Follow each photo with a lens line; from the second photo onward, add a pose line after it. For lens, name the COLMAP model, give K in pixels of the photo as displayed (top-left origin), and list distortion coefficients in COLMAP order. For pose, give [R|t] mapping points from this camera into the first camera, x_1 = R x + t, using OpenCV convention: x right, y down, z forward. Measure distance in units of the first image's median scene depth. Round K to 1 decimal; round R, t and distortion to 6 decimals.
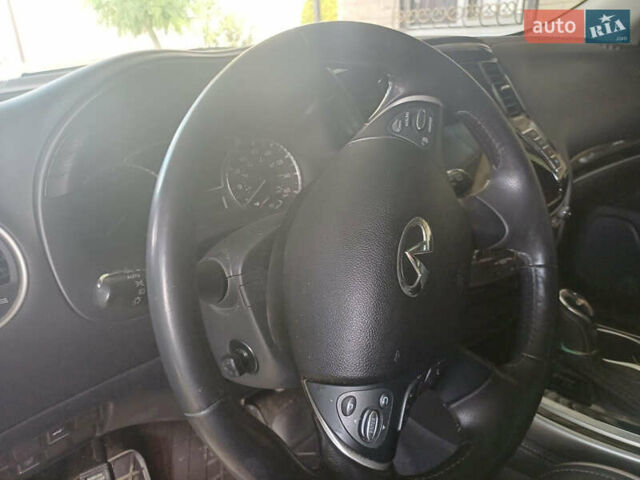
lens RADIAL K [[472.7, 0, 320.0], [0, 472.7, 240.0], [0, 0, 1]] dist [-0.001129, -0.000351]
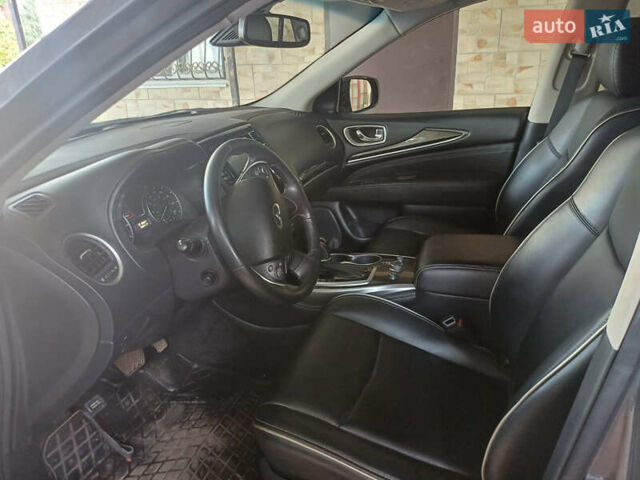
lens RADIAL K [[472.7, 0, 320.0], [0, 472.7, 240.0], [0, 0, 1]] dist [-0.001129, -0.000351]
pose [[0.821846, -0.183185, 0.539455, -0.687228], [0.211711, 0.977288, 0.009325, 0.118278], [-0.528912, 0.106545, 0.841962, -0.923004]]
